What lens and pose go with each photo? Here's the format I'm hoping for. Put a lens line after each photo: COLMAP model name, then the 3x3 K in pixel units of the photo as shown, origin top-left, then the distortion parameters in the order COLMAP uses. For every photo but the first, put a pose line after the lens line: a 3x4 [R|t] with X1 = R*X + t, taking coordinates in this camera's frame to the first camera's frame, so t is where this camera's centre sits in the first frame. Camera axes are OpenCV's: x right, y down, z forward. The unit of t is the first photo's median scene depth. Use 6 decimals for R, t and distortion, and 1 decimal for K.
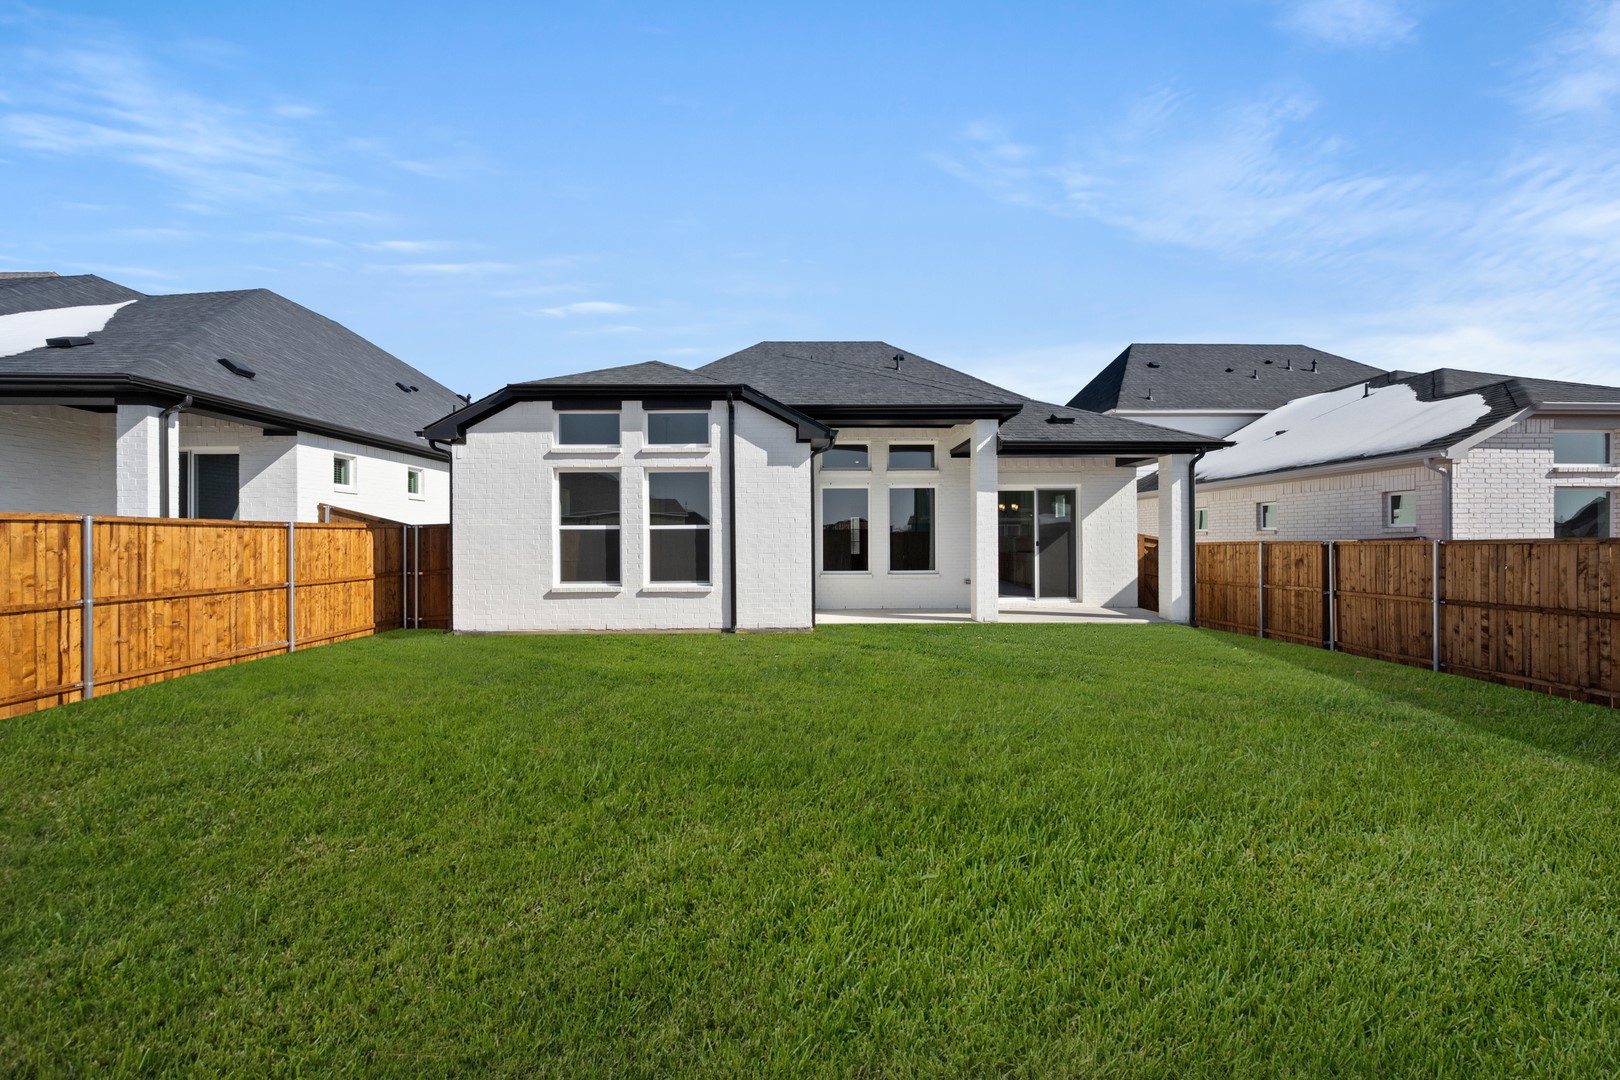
lens RADIAL K [[634.9, 0, 813.2], [0, 634.9, 539.3], [0, 0, 1]] dist [-0.000922, 0.001908]
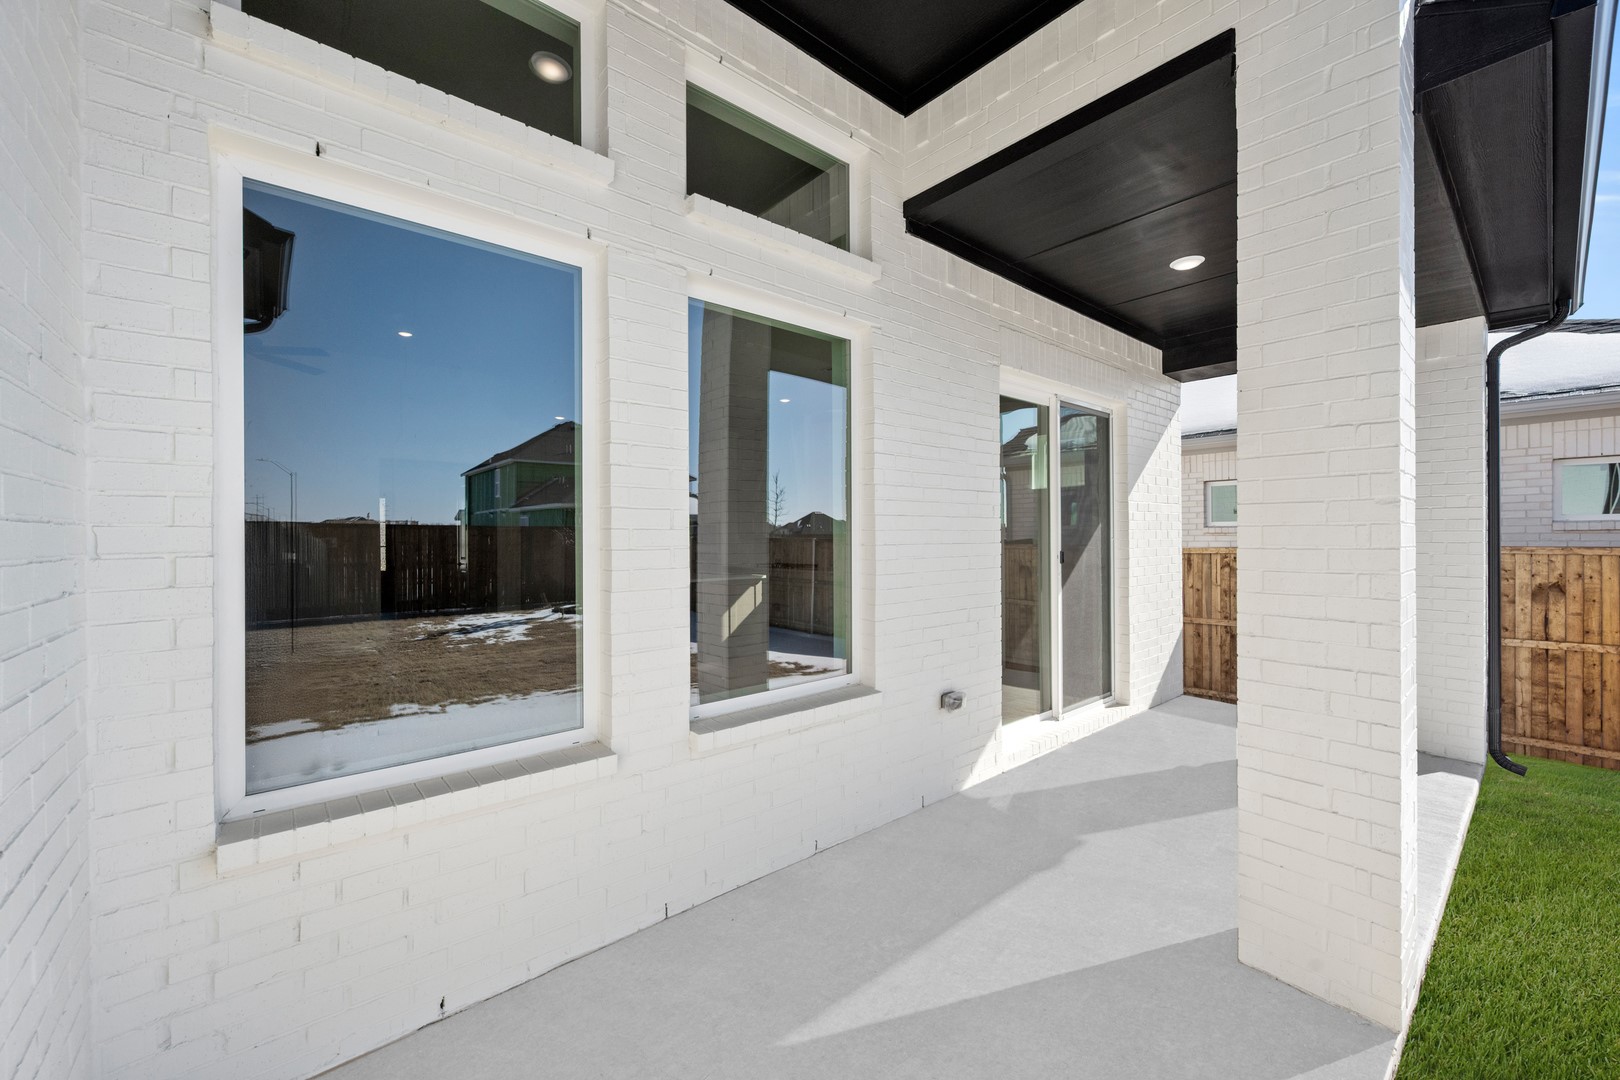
lens RADIAL K [[634.9, 0, 810.8], [0, 634.9, 535.2], [0, 0, 1]] dist [-0.000922, 0.001908]
pose [[0.757269, -0.002608, 0.653098, 0.017213], [0.002131, 0.999997, 0.001522, -0.006067], [-0.653099, 0.000239, 0.757272, 0.725008]]
